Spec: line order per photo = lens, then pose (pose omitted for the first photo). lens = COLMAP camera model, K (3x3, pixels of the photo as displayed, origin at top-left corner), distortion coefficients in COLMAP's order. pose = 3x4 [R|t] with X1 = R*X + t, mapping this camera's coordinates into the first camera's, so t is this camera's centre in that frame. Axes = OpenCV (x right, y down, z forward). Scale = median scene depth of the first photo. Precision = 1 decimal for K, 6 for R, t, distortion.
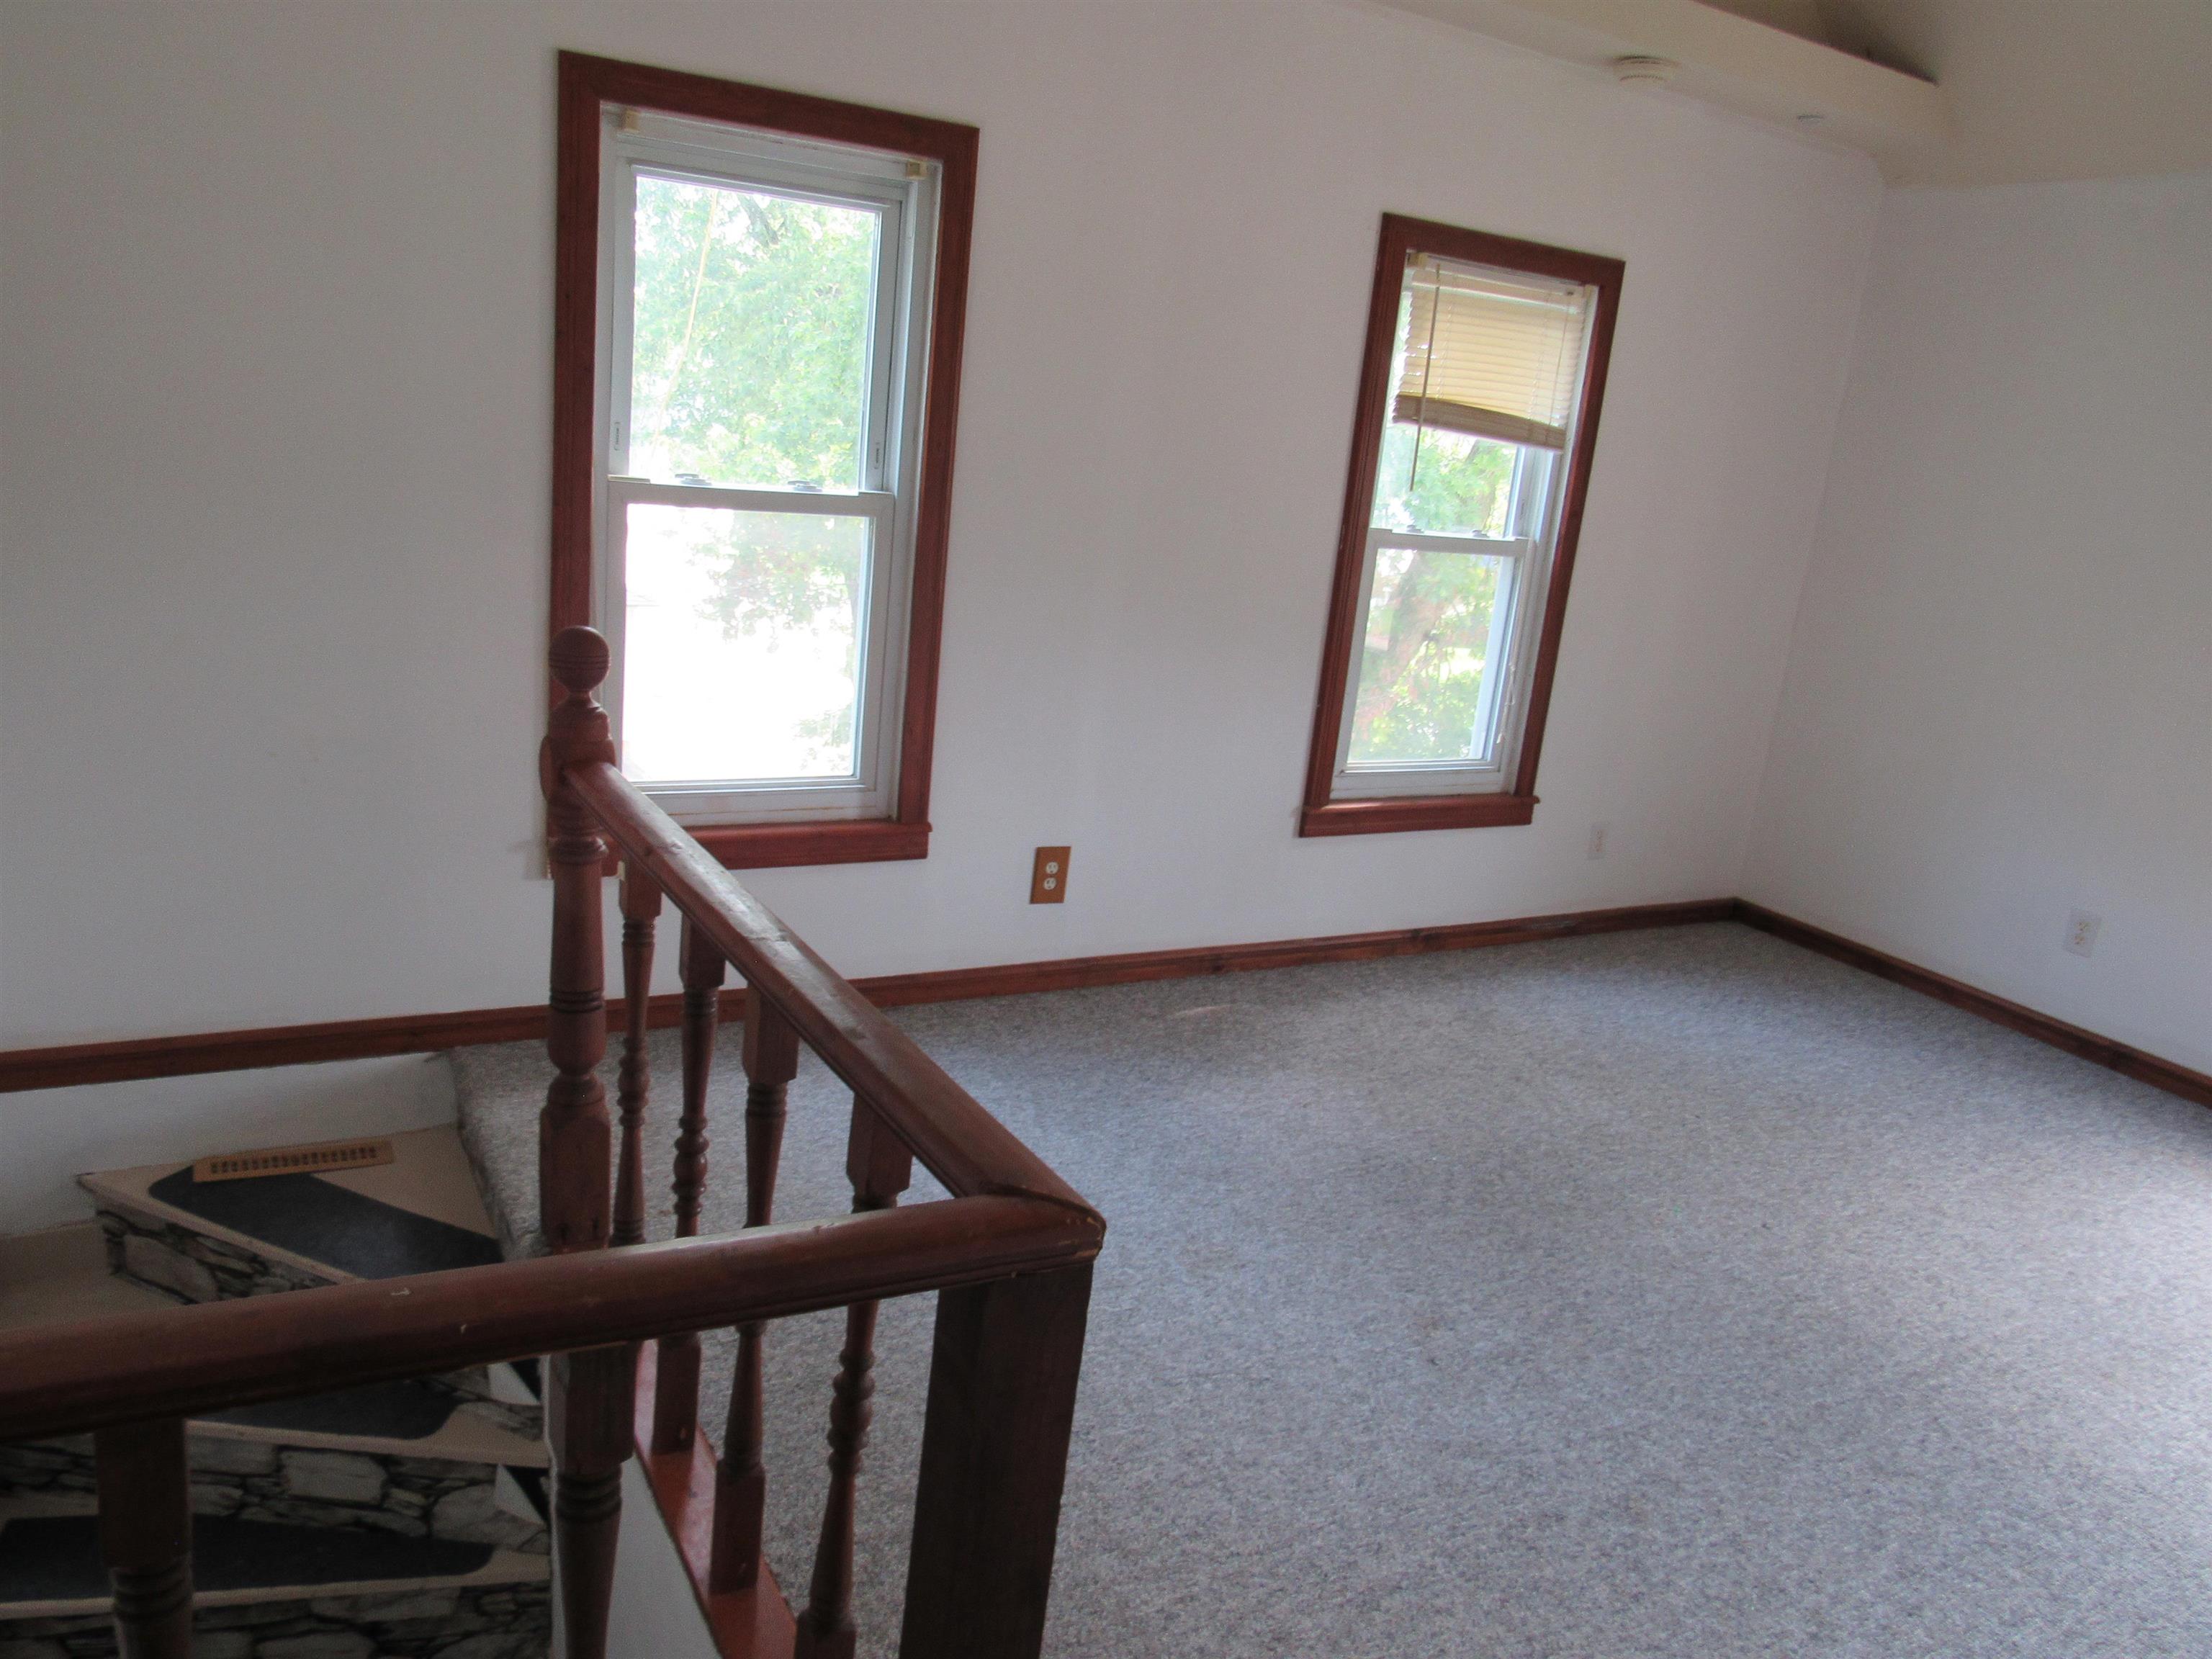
lens RADIAL K [[1571.9, 0, 1094.6], [0, 1571.9, 828.7], [0, 0, 1]] dist [-0.040938, 0.022290]
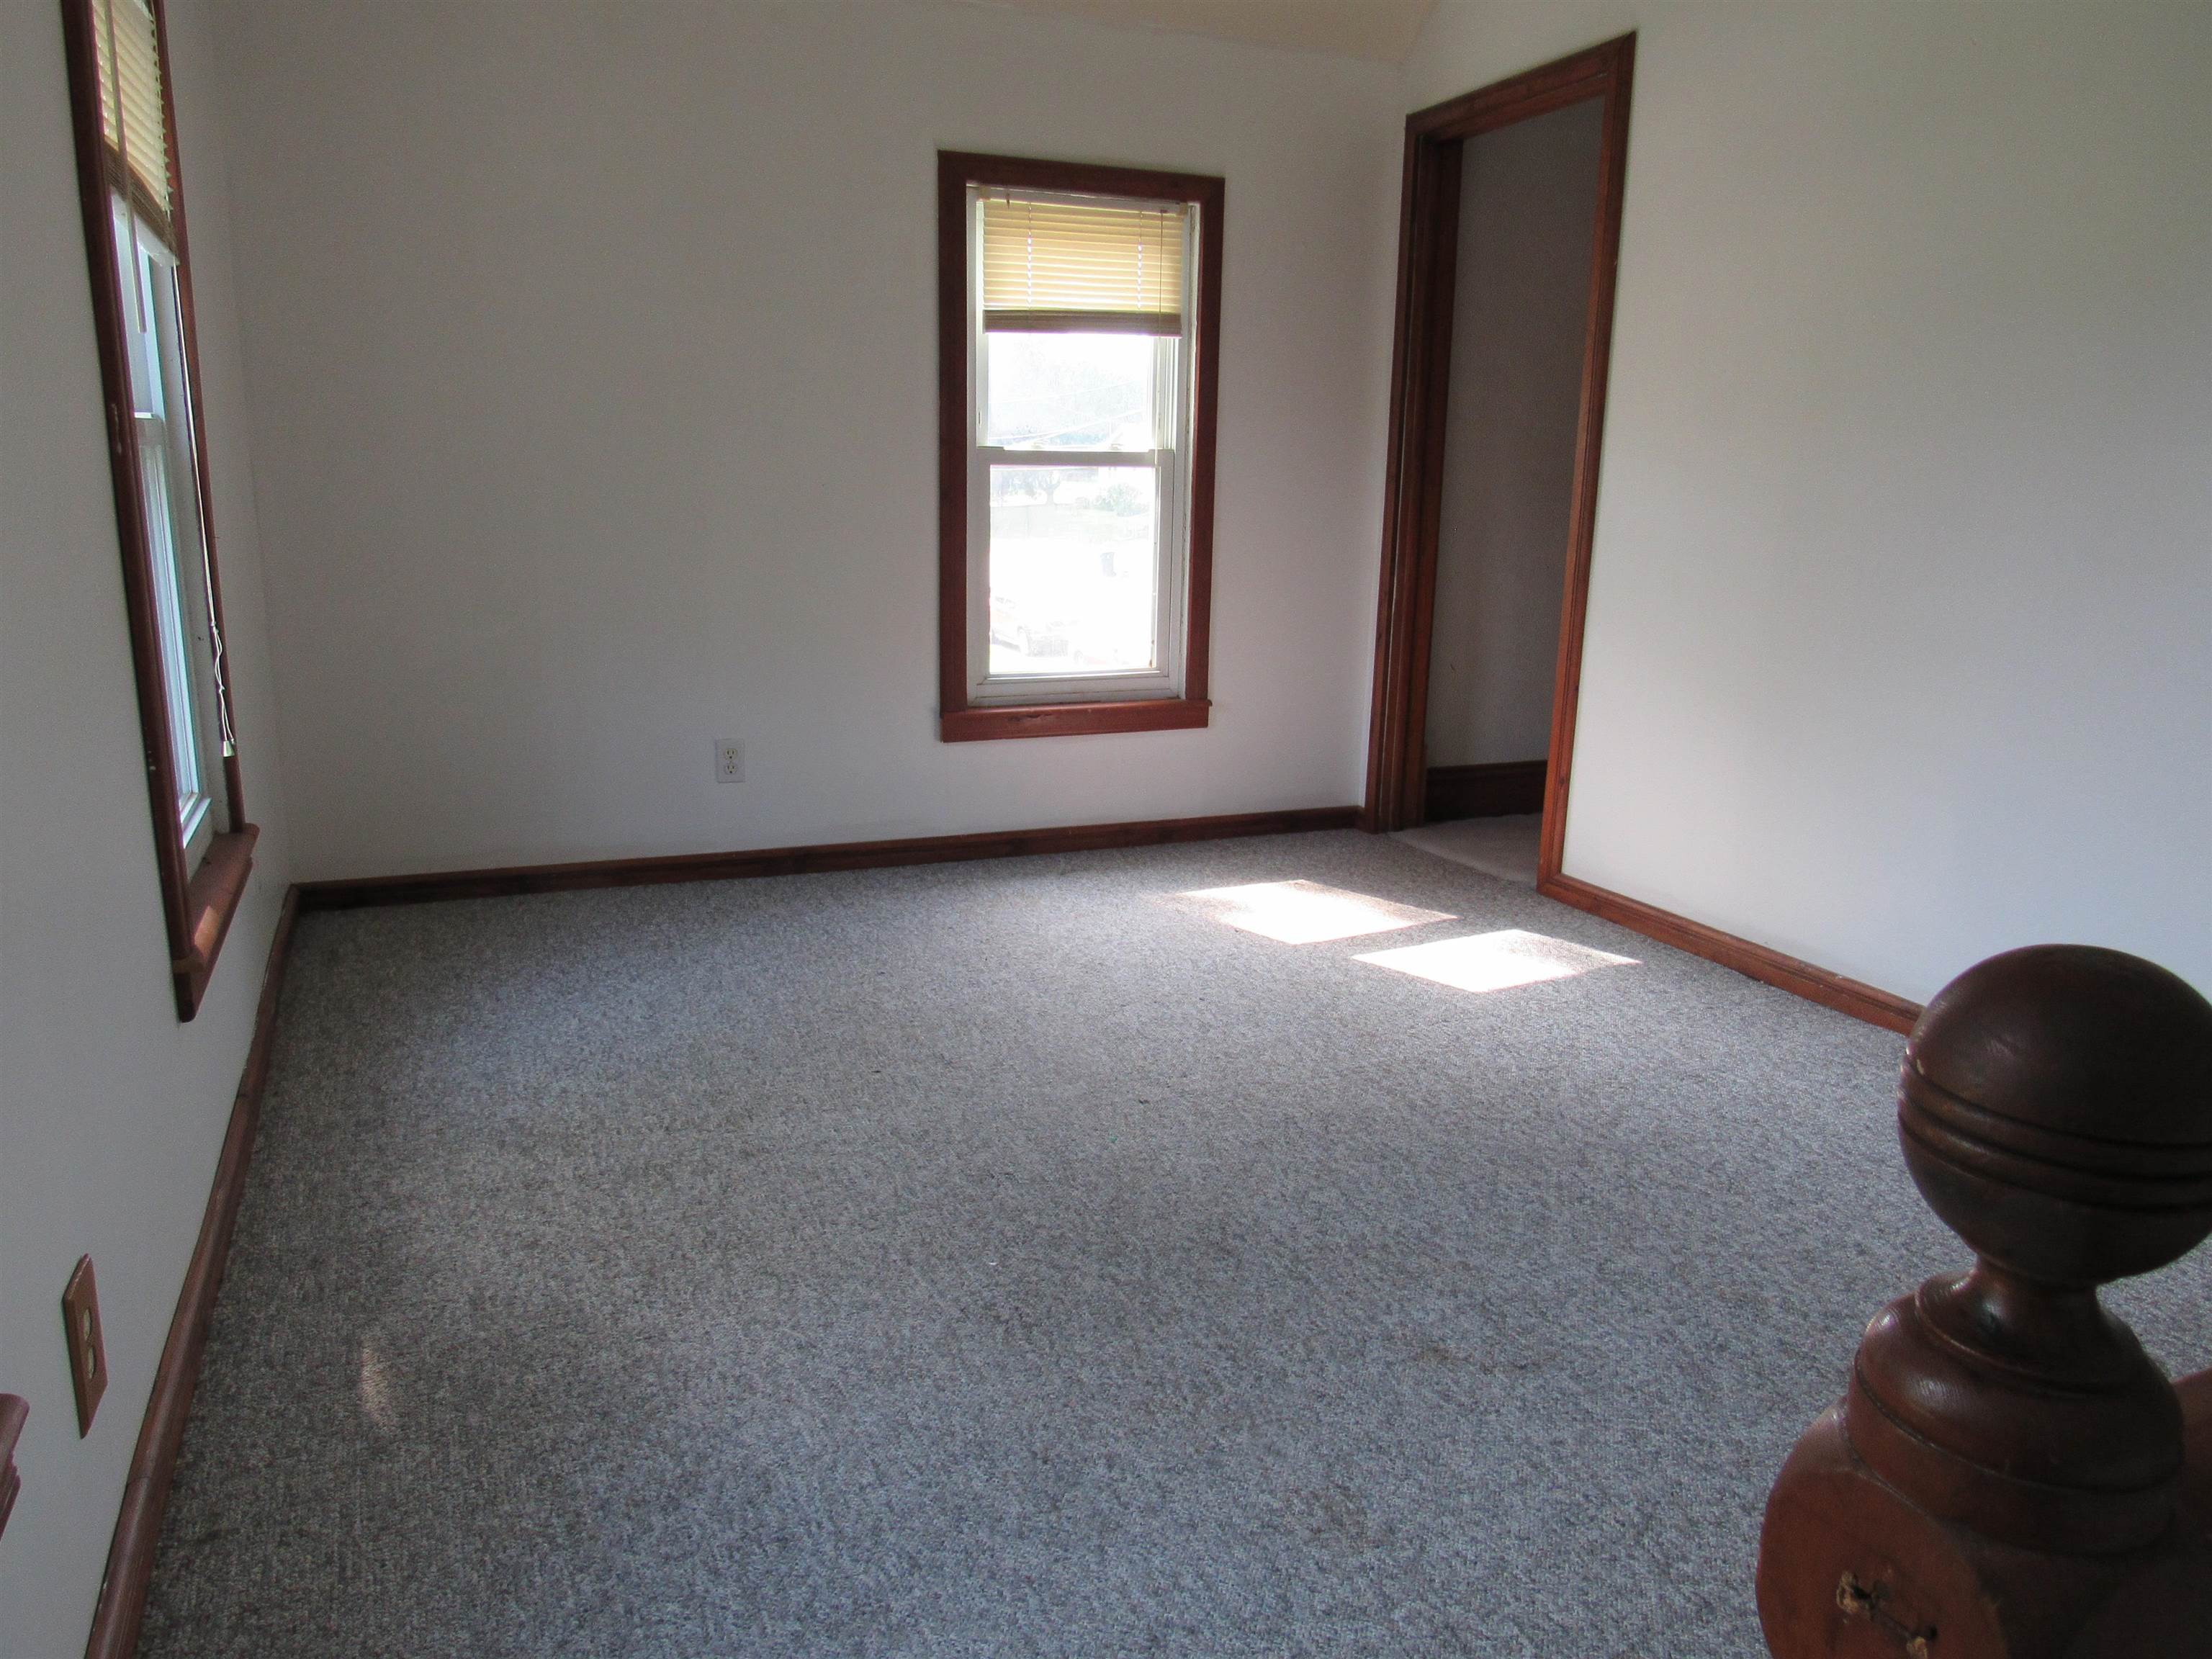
lens RADIAL K [[1571.9, 0, 1088.7], [0, 1571.9, 831.9], [0, 0, 1]] dist [-0.040938, 0.022290]
pose [[0.113444, -0.325015, 0.938880, -0.327414], [0.245824, 0.924781, 0.290432, -0.141436], [-0.962653, 0.197852, 0.184807, 0.688605]]
